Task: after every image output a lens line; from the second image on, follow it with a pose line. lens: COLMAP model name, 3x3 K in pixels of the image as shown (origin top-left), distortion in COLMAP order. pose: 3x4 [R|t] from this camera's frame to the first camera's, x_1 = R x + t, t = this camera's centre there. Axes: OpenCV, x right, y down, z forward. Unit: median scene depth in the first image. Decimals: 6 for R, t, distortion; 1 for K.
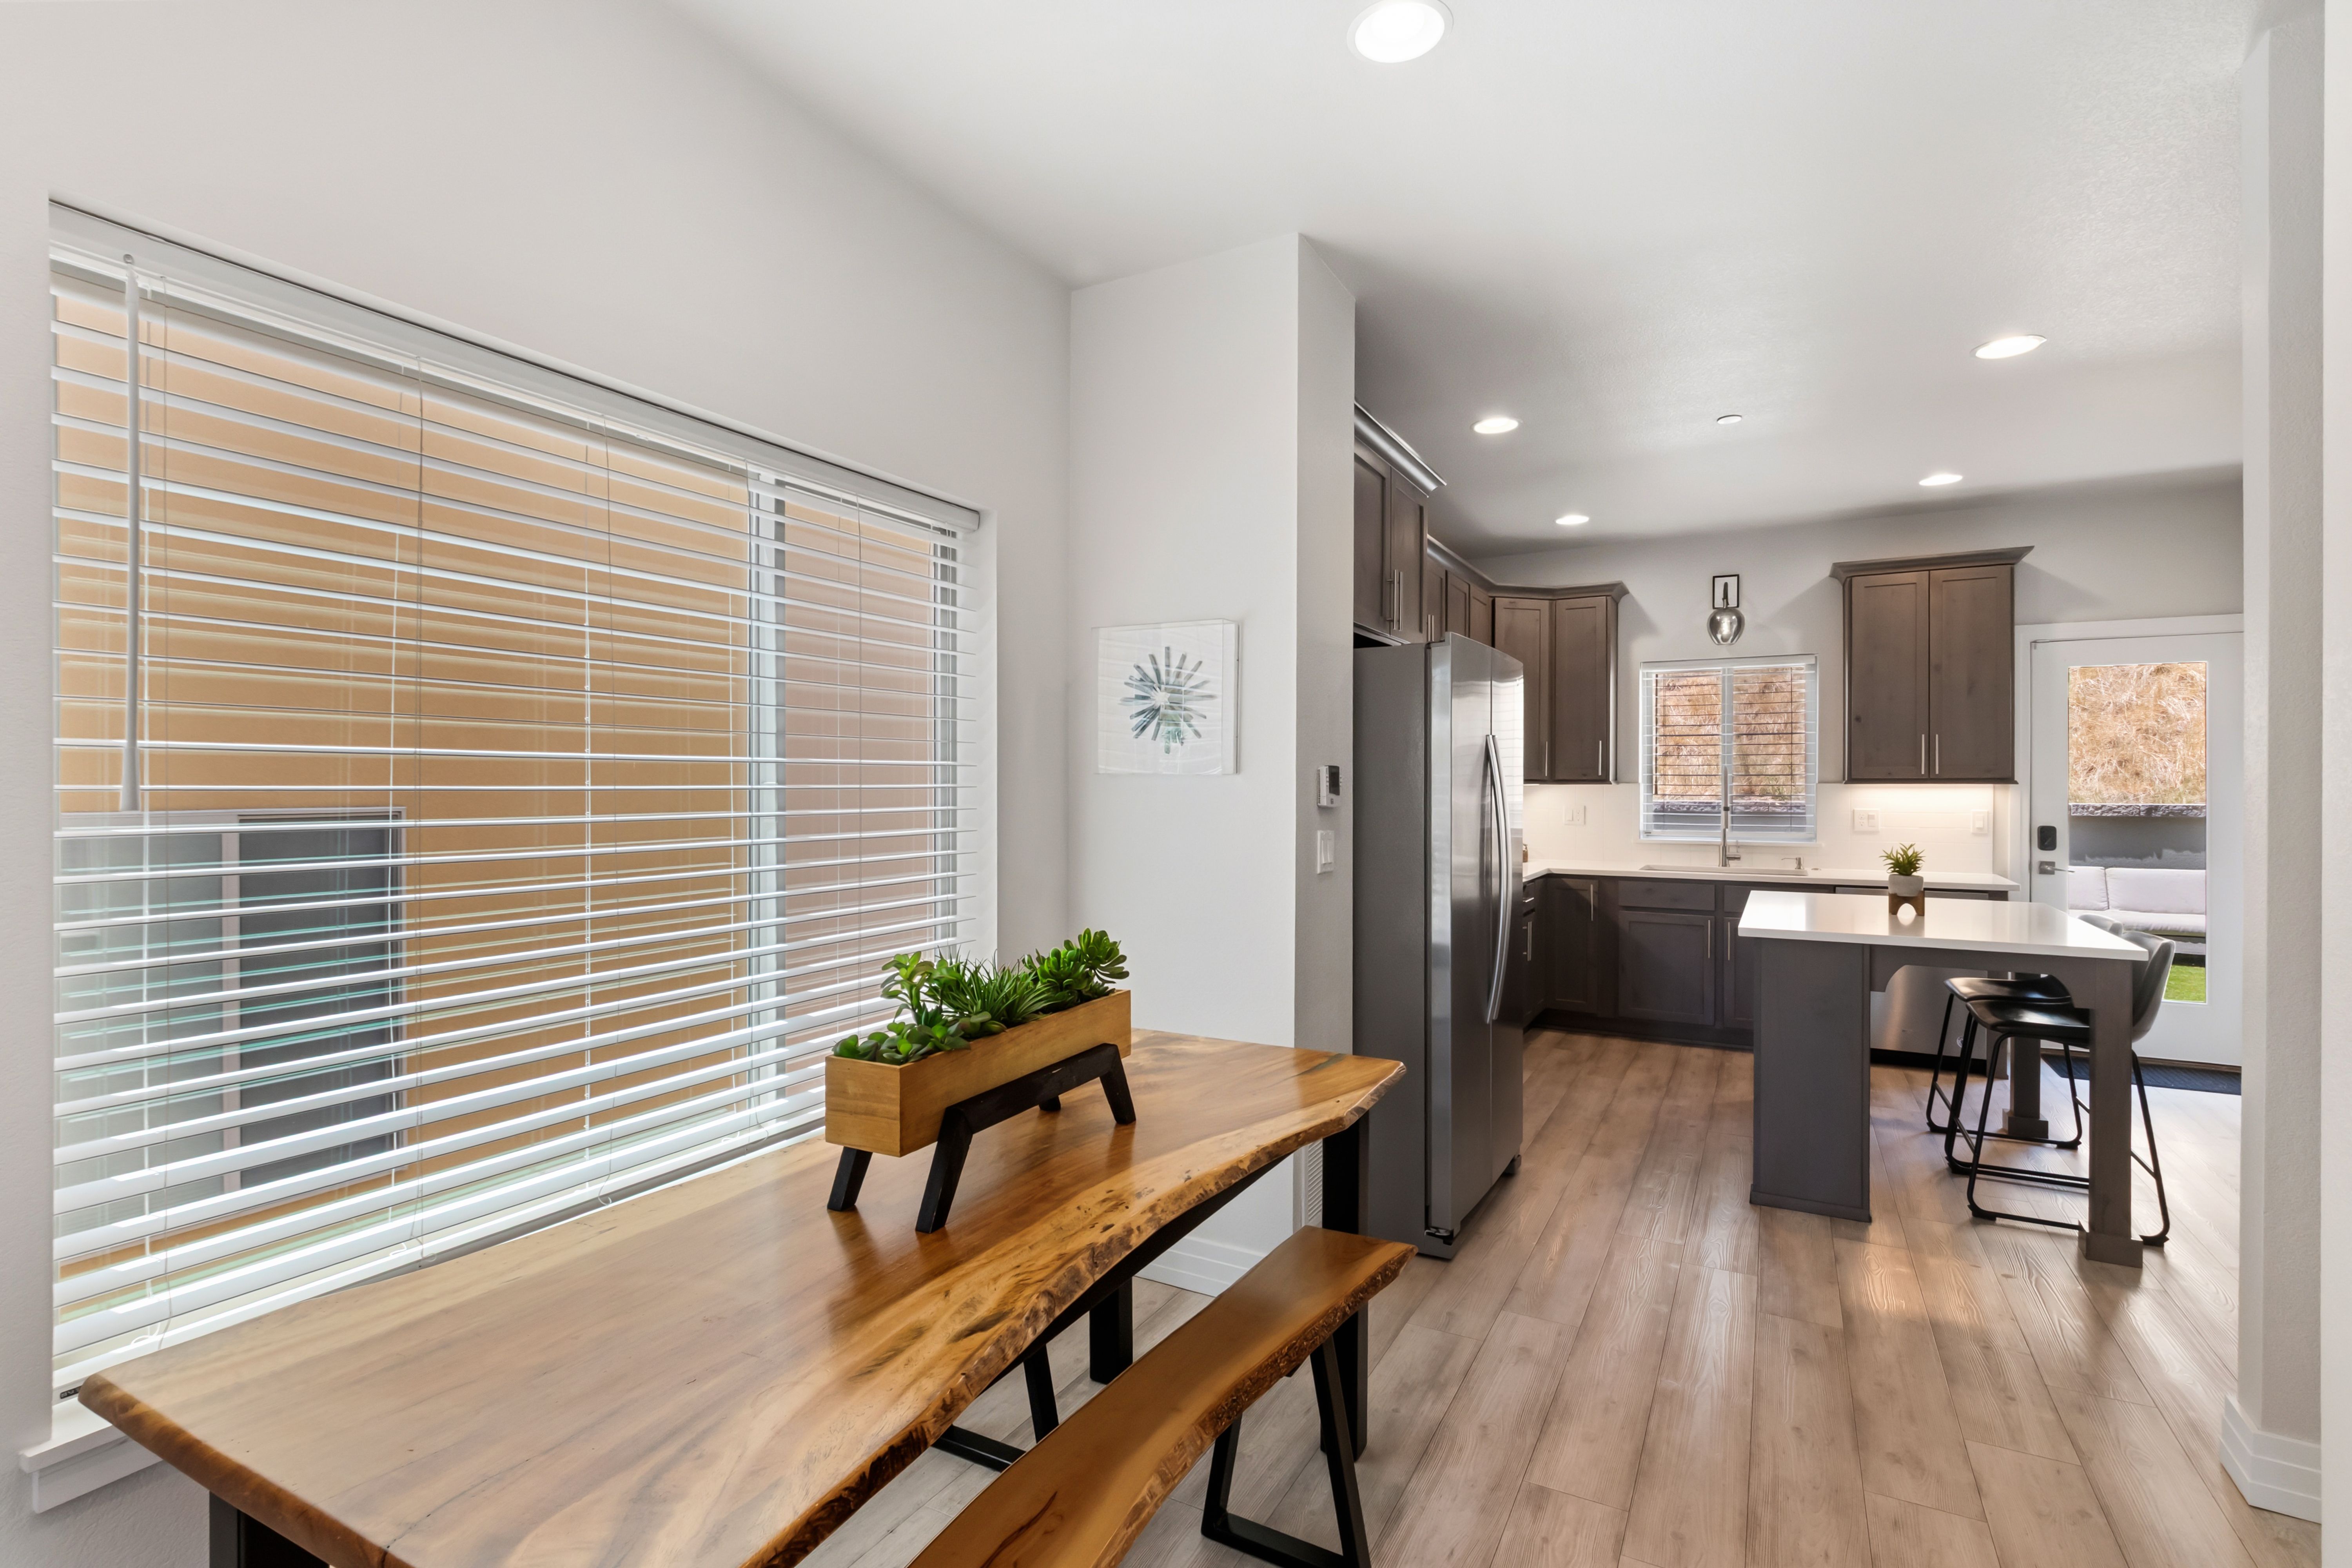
lens RADIAL K [[1102.9, 0, 1135.0], [0, 1102.9, 788.3], [0, 0, 1]] dist [0.000719, -0.004879]
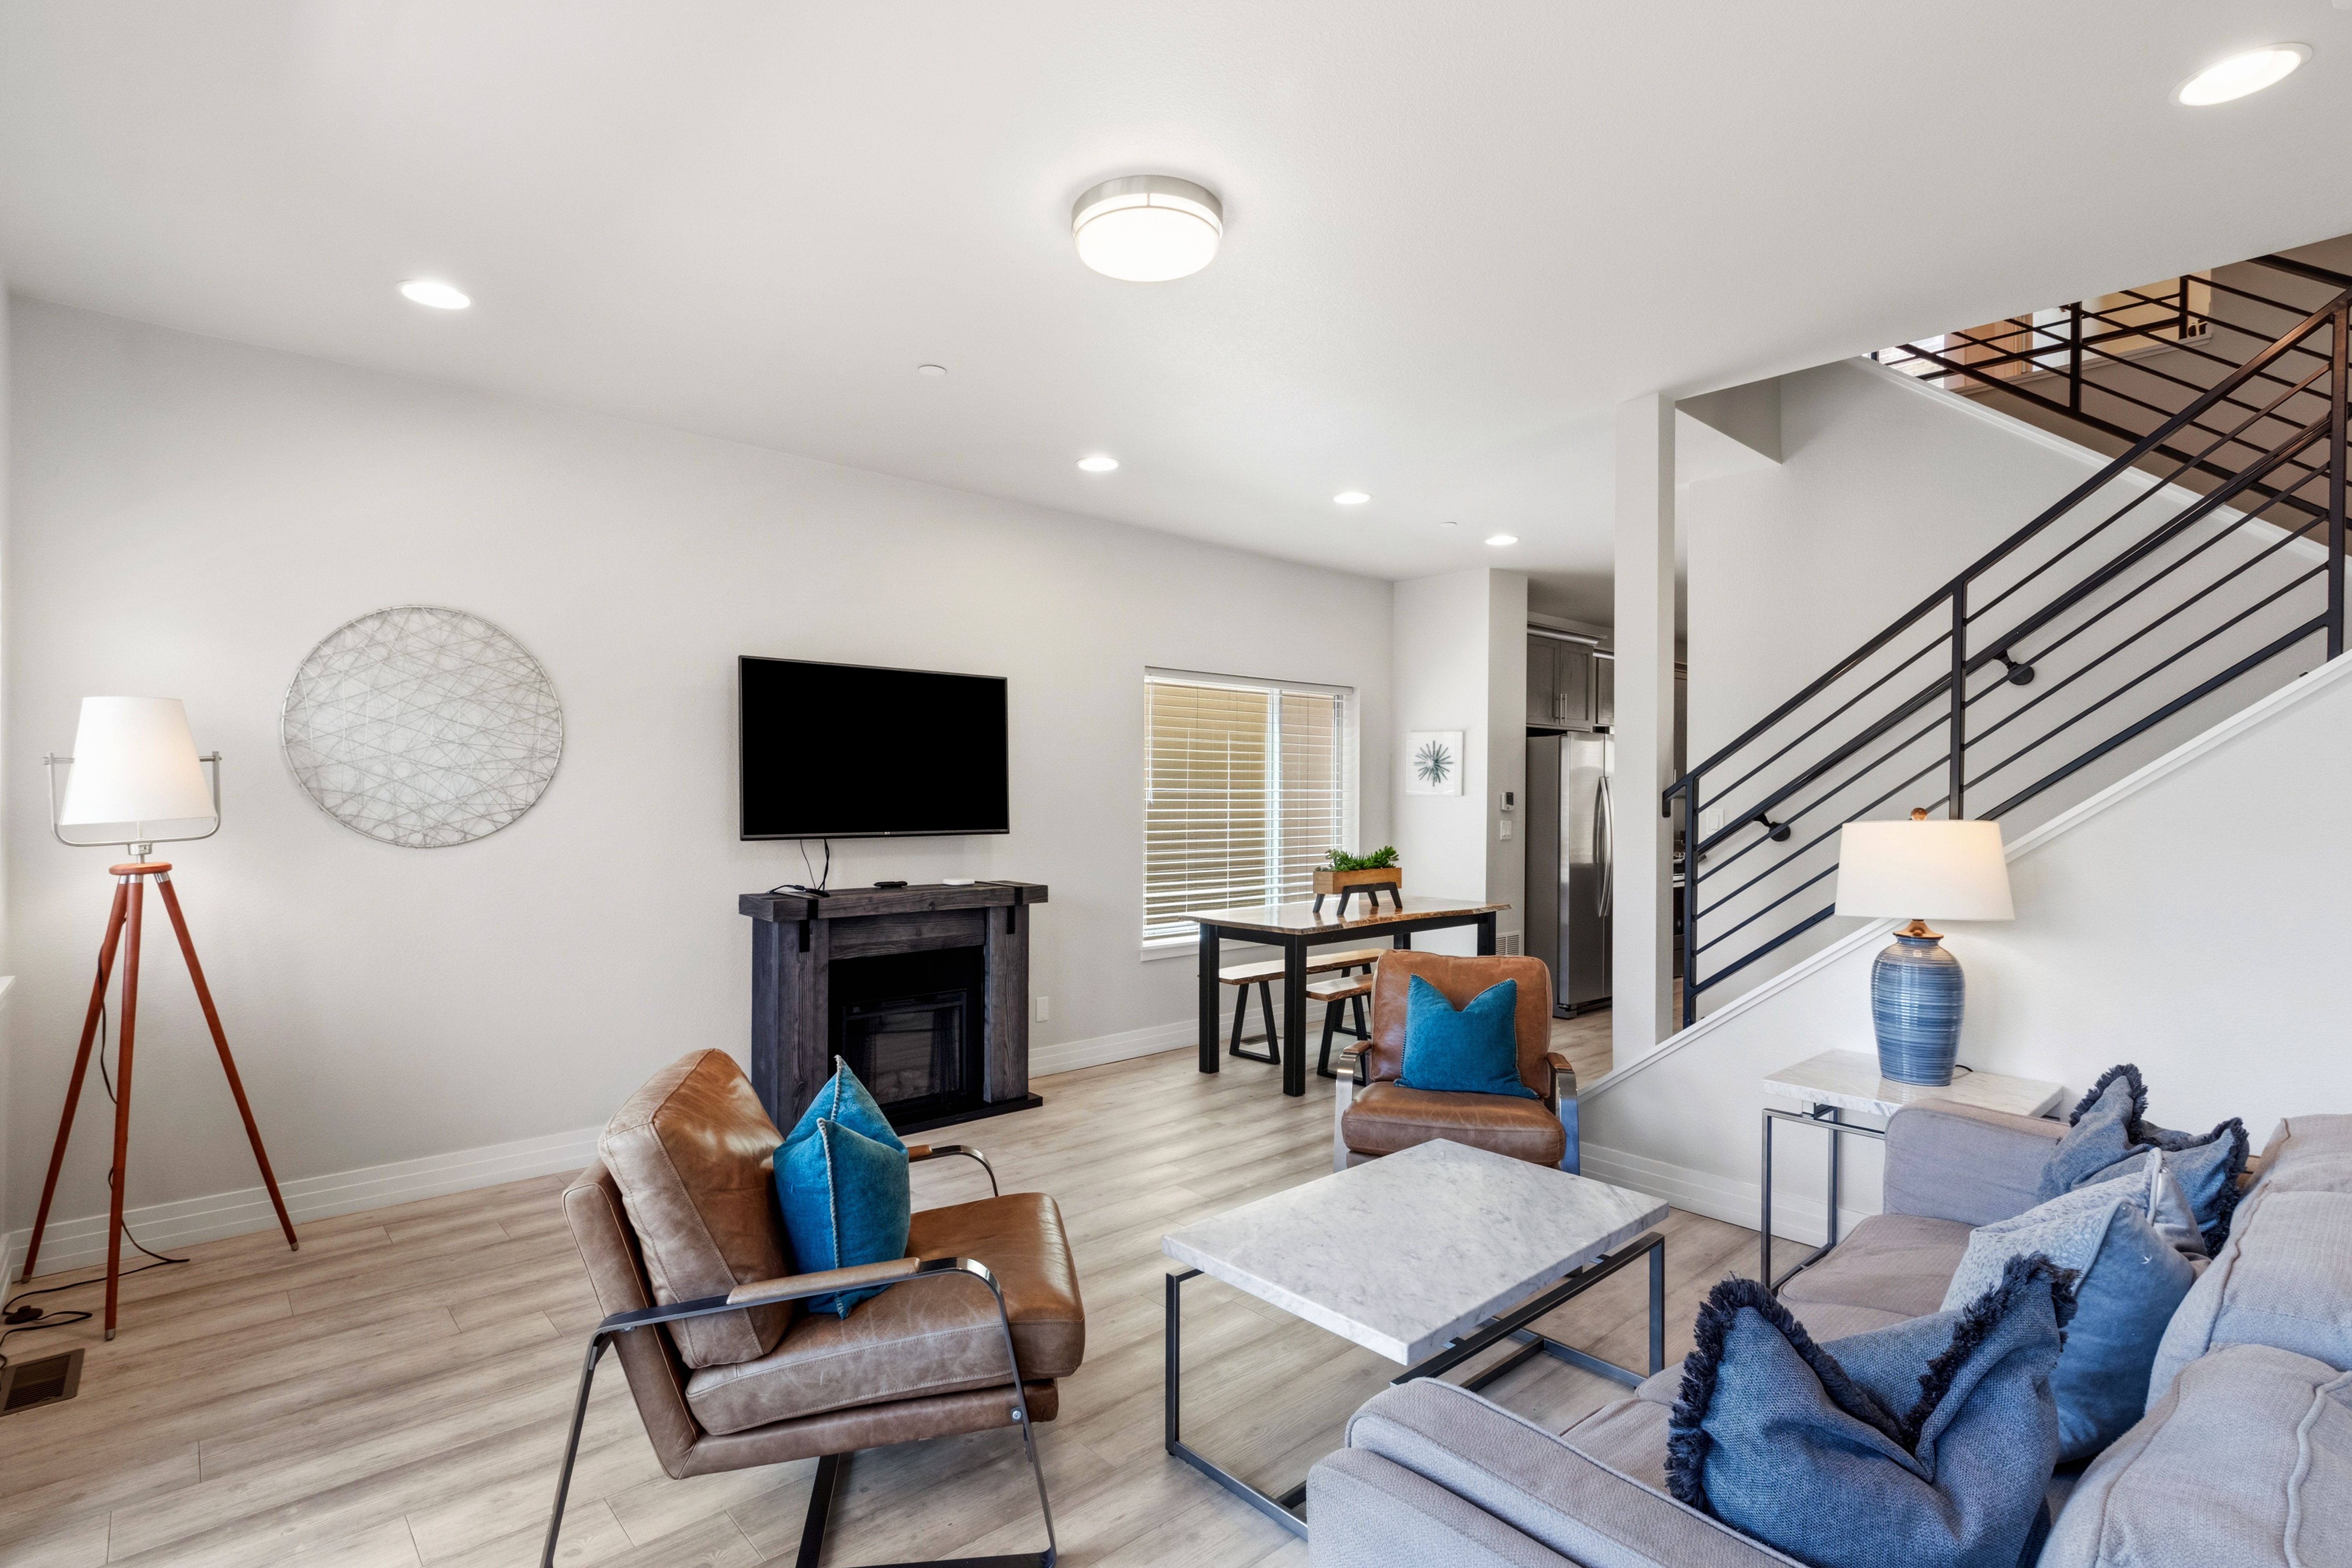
lens RADIAL K [[1102.9, 0, 1154.7], [0, 1102.9, 783.6], [0, 0, 1]] dist [0.000719, -0.004879]
pose [[0.951408, 0.004882, -0.307895, 0.136582], [-0.007404, 0.999948, -0.007025, -0.012215], [0.307844, 0.008963, 0.951395, -1.020477]]
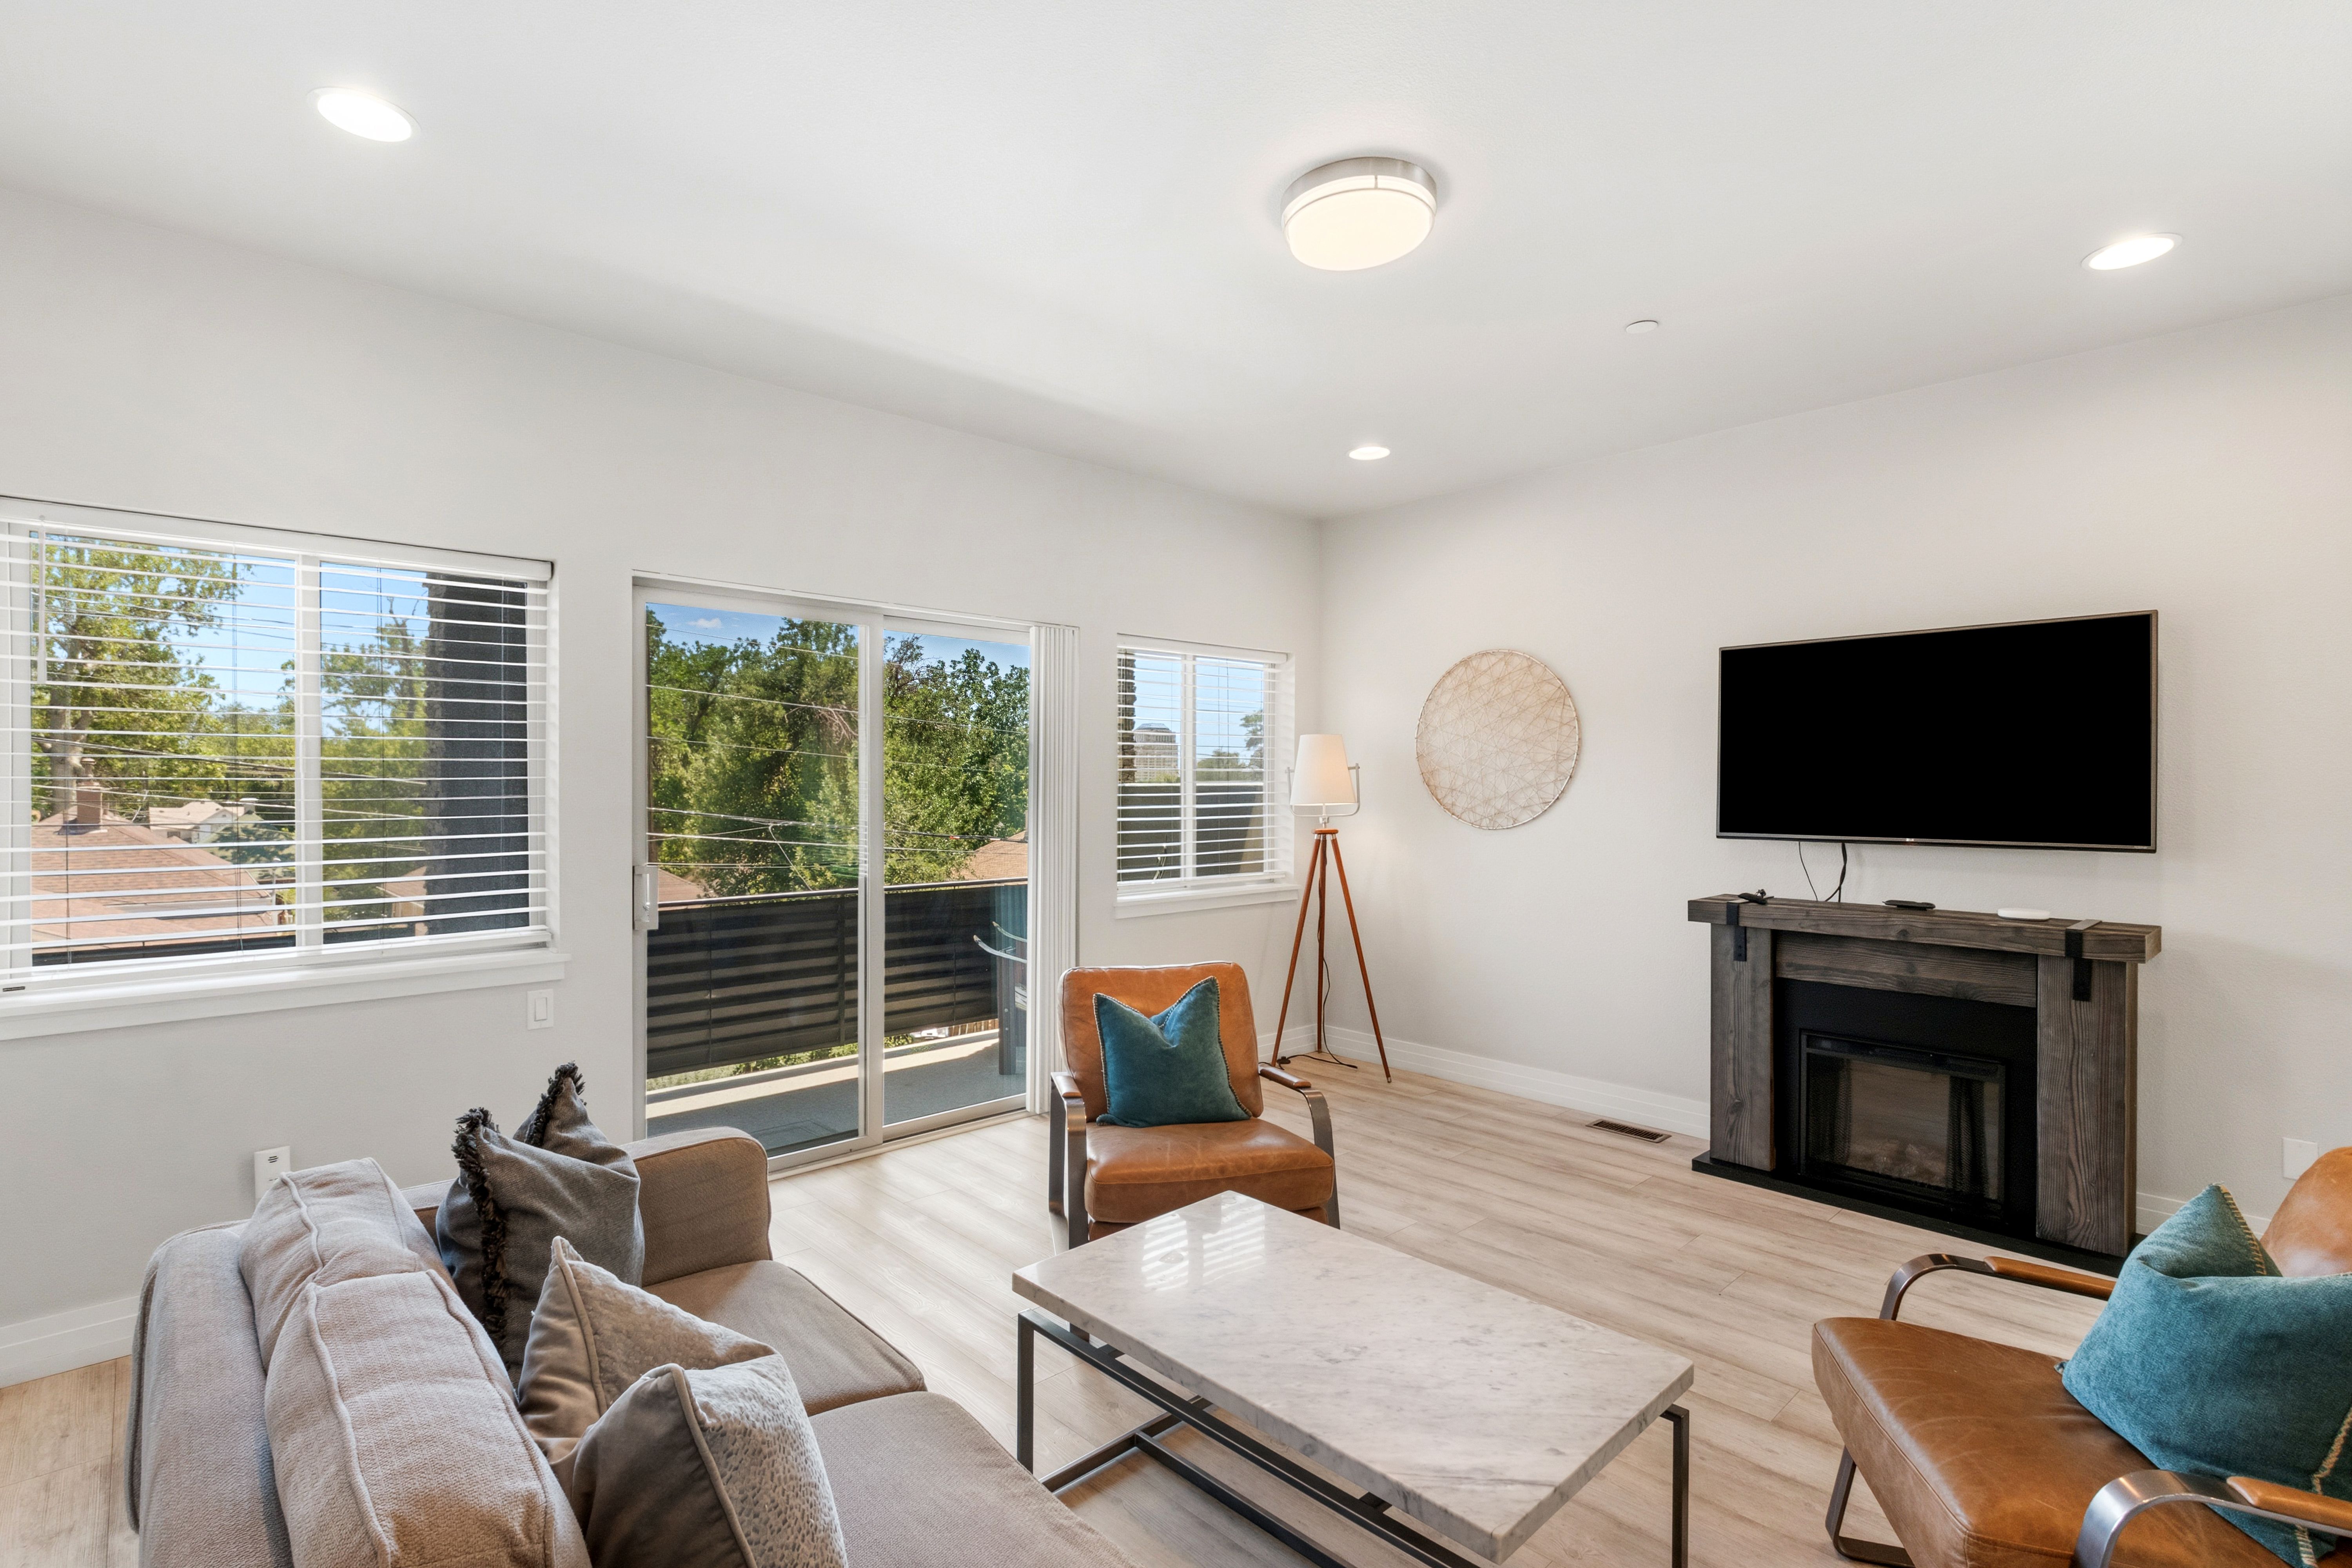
lens RADIAL K [[1102.9, 0, 1166.3], [0, 1102.9, 795.2], [0, 0, 1]] dist [0.000719, -0.004879]
pose [[-0.280614, 0.002026, -0.959818, 0.548972], [-0.008976, 0.999948, 0.004736, -0.002241], [0.959779, 0.009944, -0.280582, -0.364001]]
